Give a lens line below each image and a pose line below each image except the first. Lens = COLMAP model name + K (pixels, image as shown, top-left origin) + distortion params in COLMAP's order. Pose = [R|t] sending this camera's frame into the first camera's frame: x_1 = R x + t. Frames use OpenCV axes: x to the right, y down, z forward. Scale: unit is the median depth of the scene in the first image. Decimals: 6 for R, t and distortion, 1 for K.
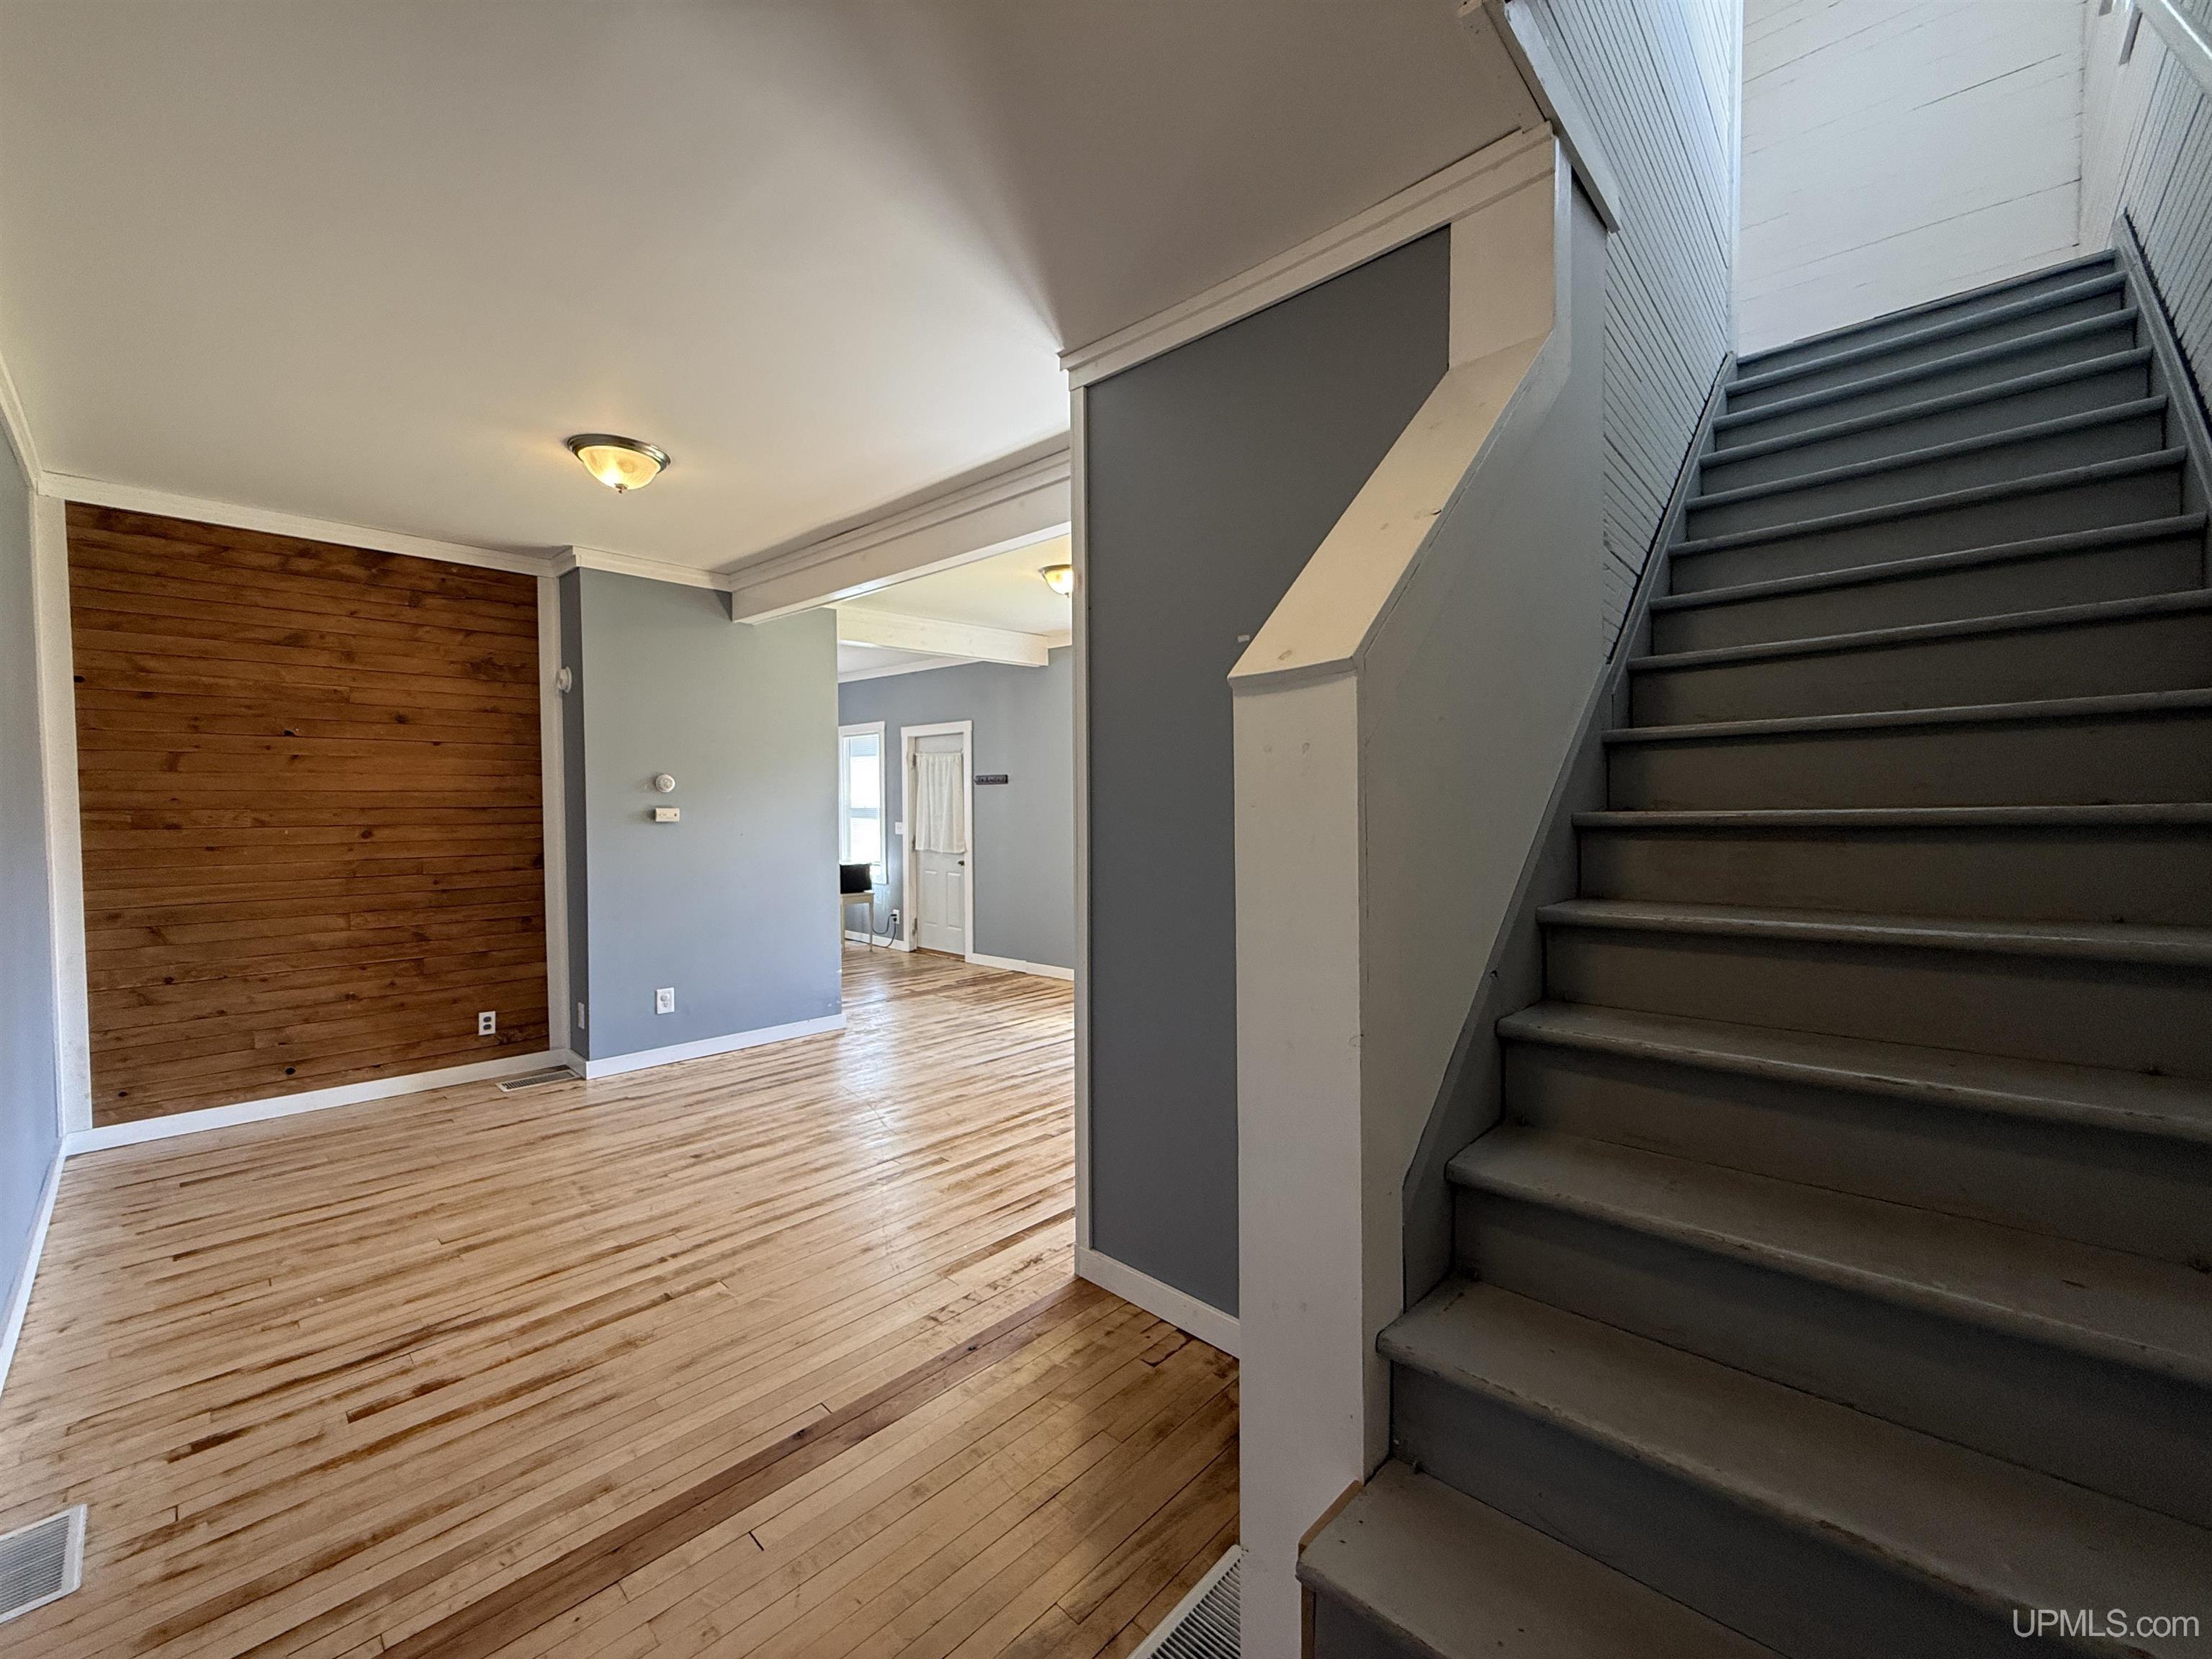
lens RADIAL K [[881.5, 0, 1103.2], [0, 881.5, 829.2], [0, 0, 1]] dist [-0.001459, 0.000577]
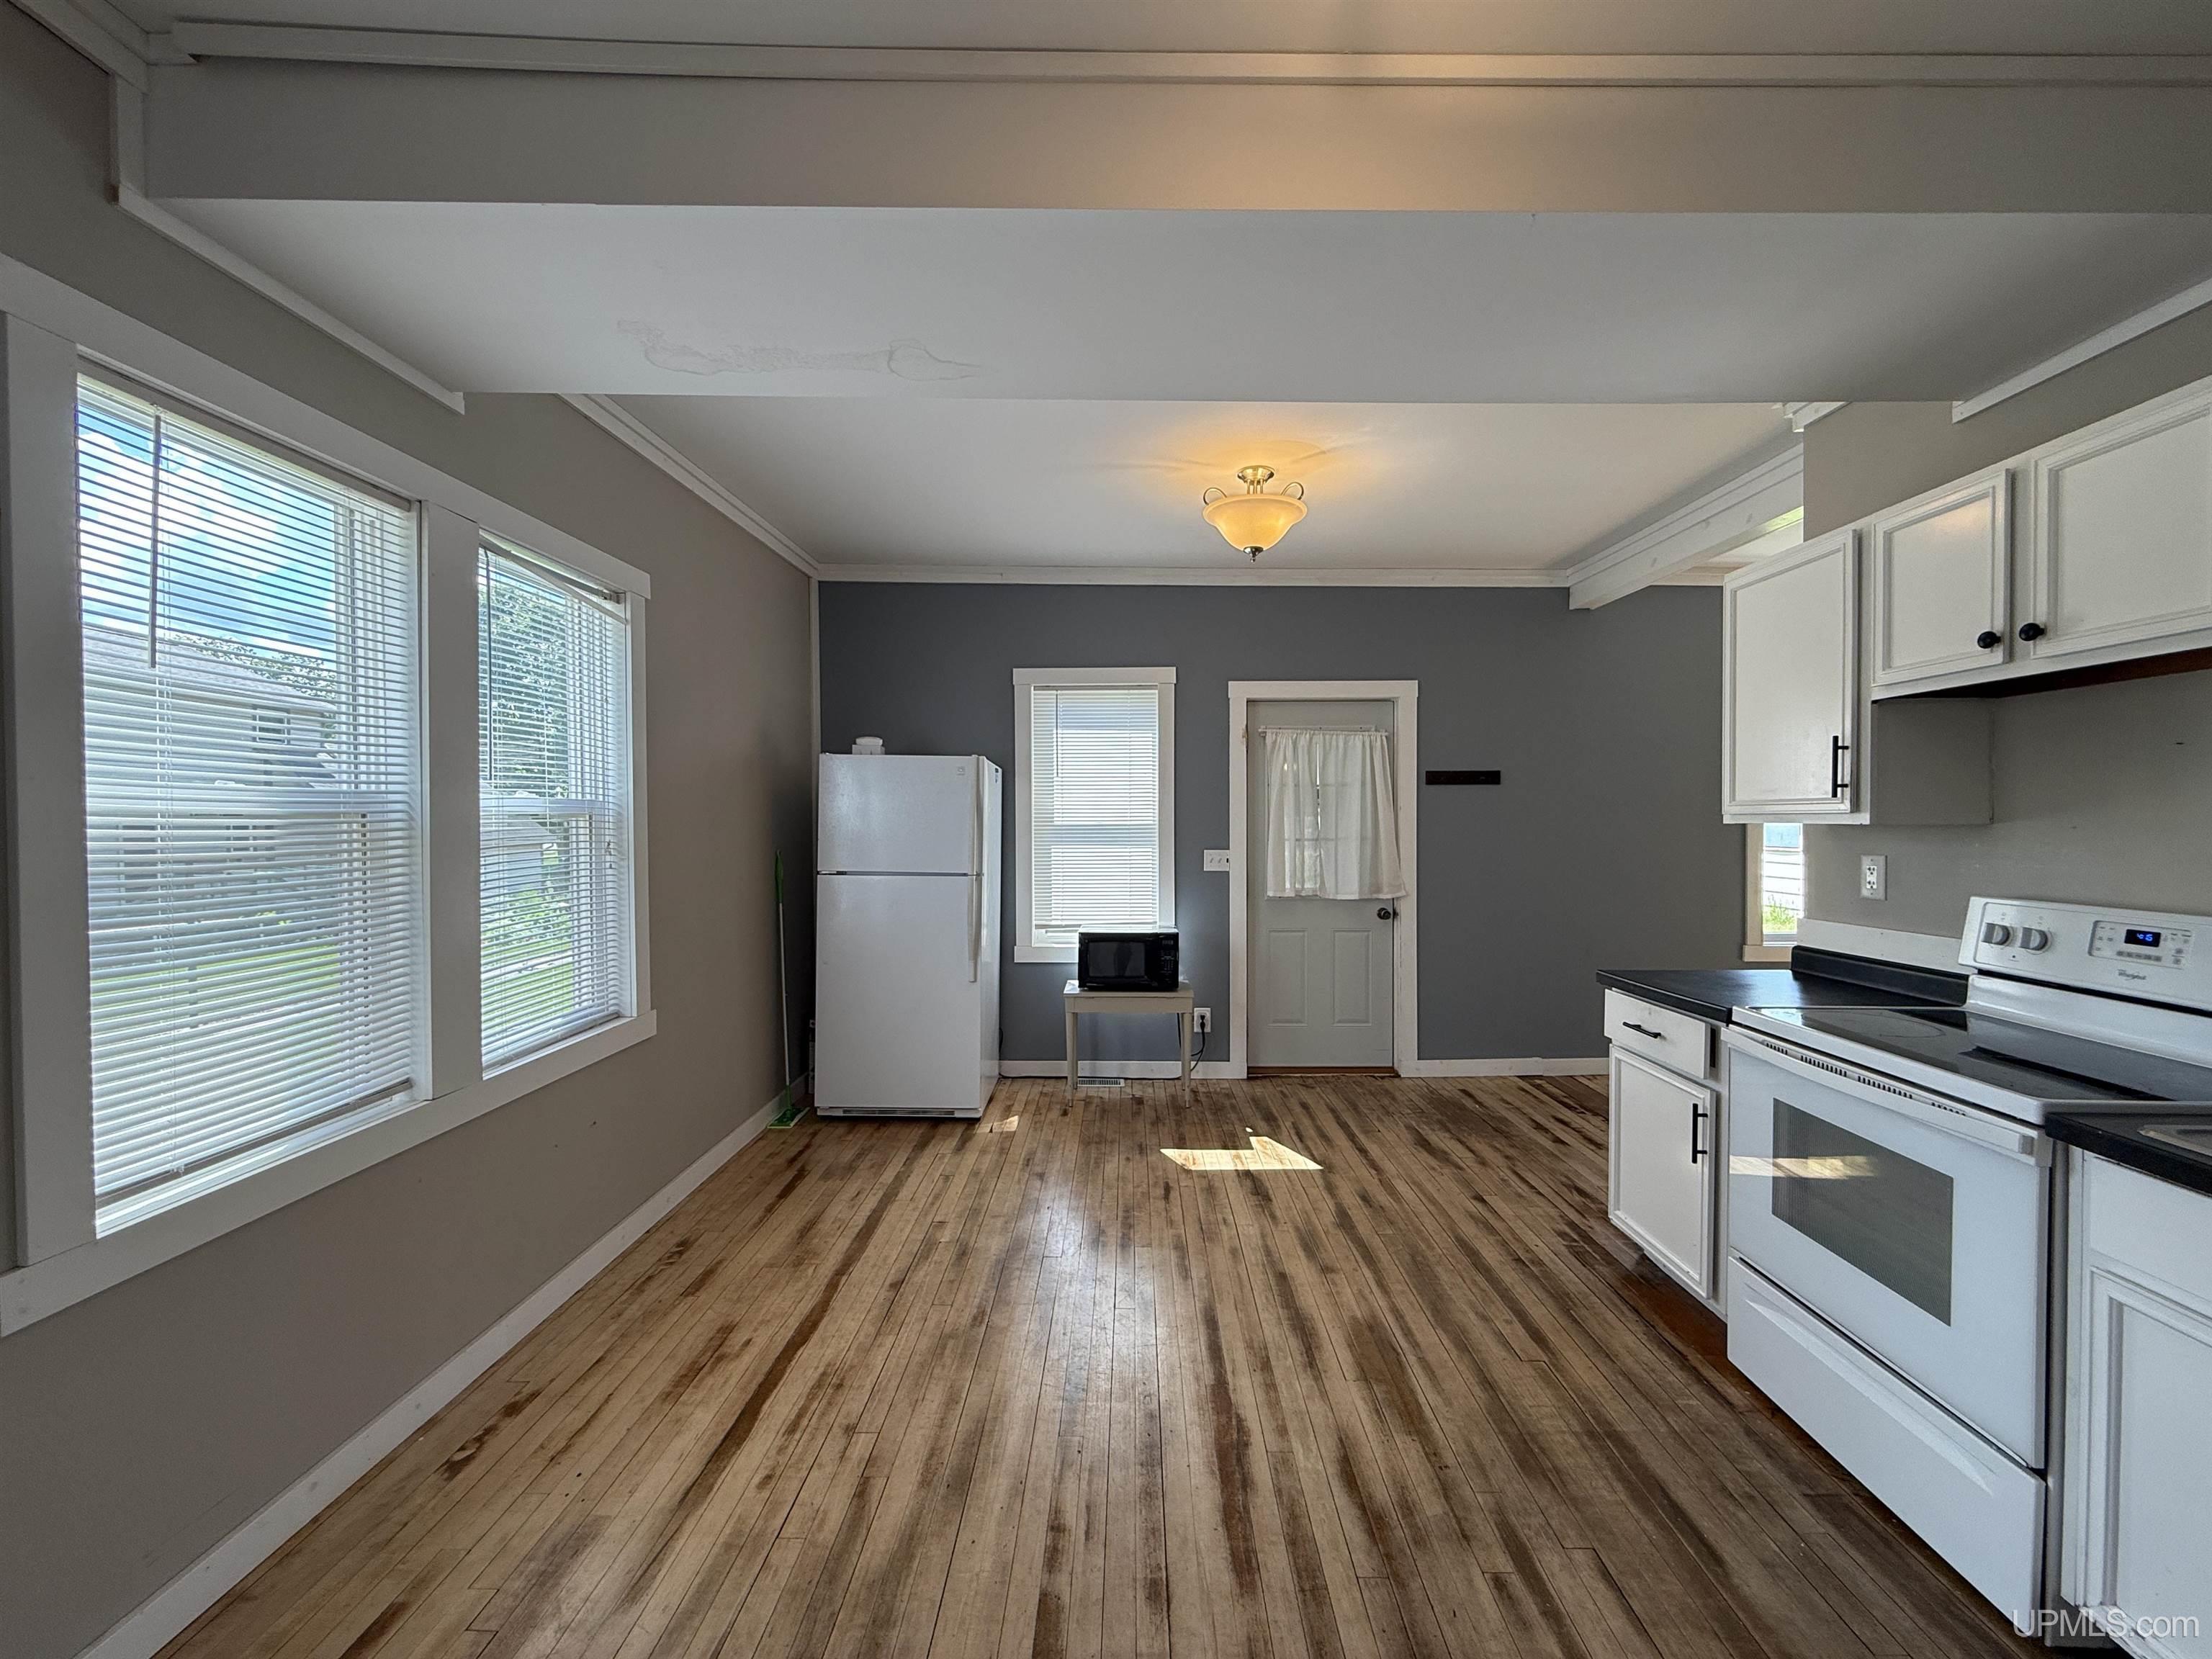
lens RADIAL K [[881.5, 0, 1103.2], [0, 881.5, 832.8], [0, 0, 1]] dist [-0.001459, 0.000577]
pose [[0.741271, -0.009275, 0.671142, -1.772351], [0.022448, 0.999688, -0.010977, -0.038053], [-0.670831, 0.023202, 0.741247, 1.693230]]
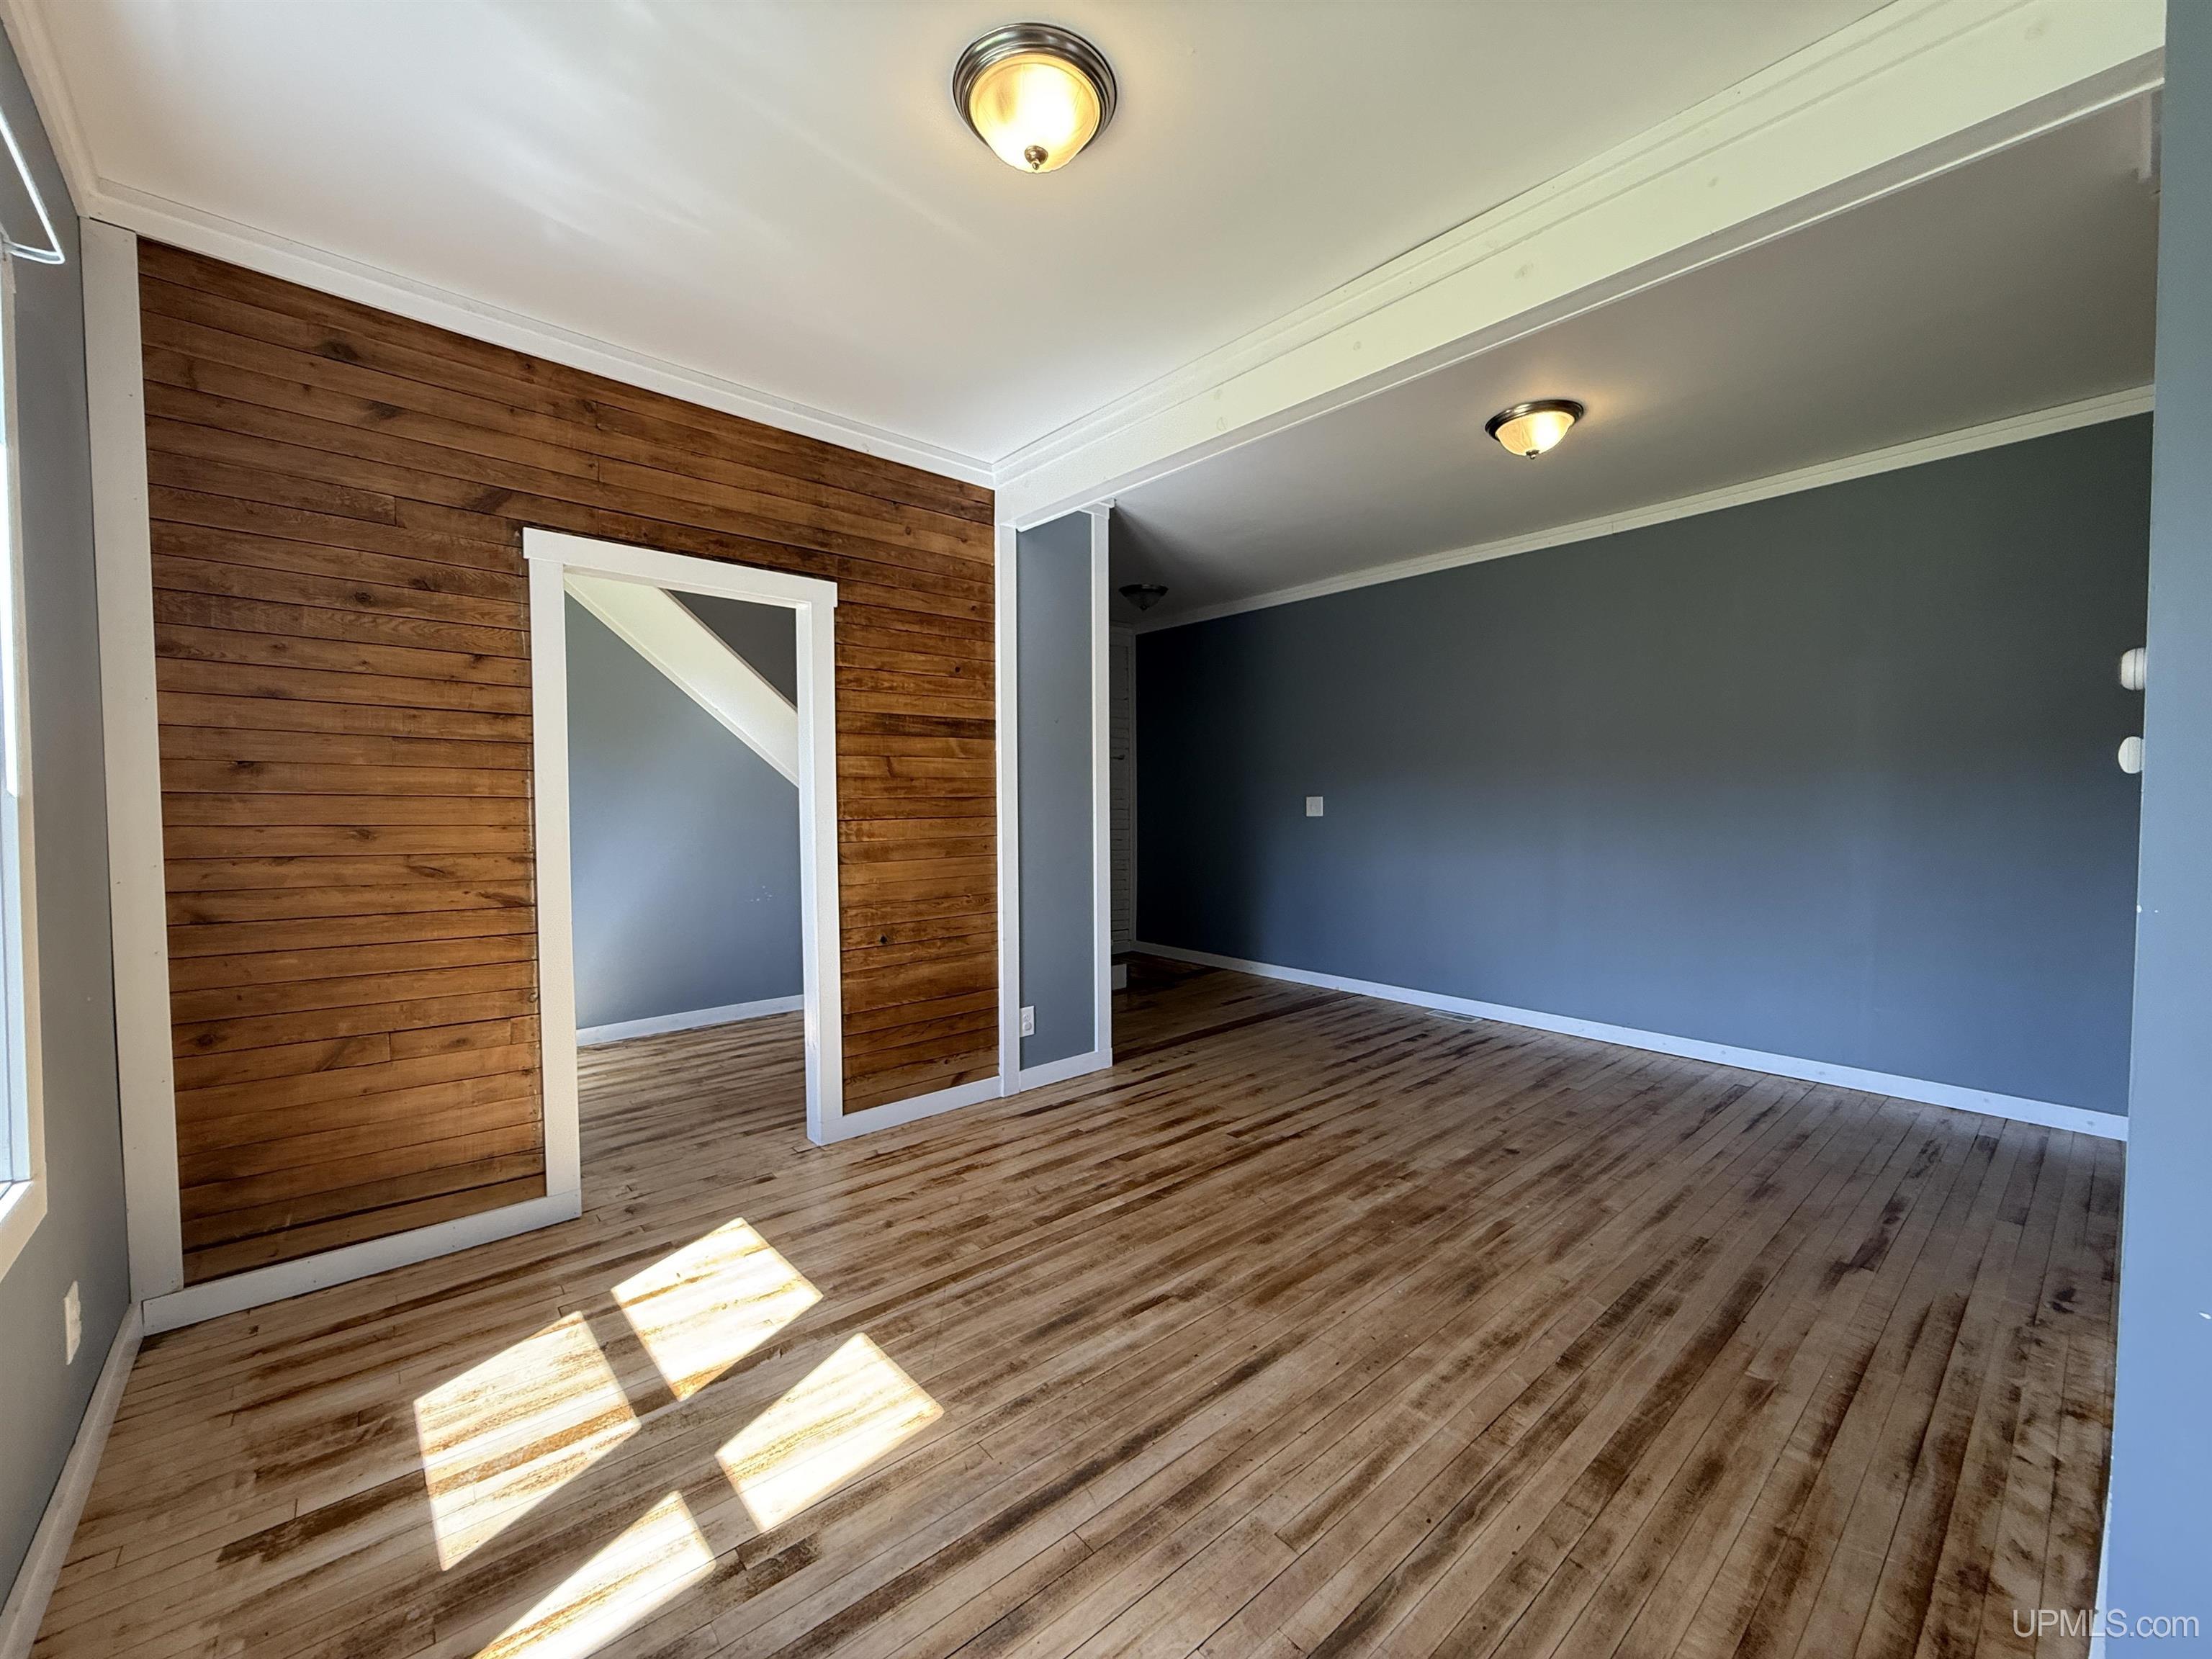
lens RADIAL K [[881.5, 0, 1103.0], [0, 881.5, 831.5], [0, 0, 1]] dist [-0.001459, 0.000577]
pose [[-0.993980, 0.007689, 0.109295, -0.160098], [0.014544, 0.997966, 0.062061, -0.020905], [-0.108596, 0.063277, -0.992070, 2.114823]]
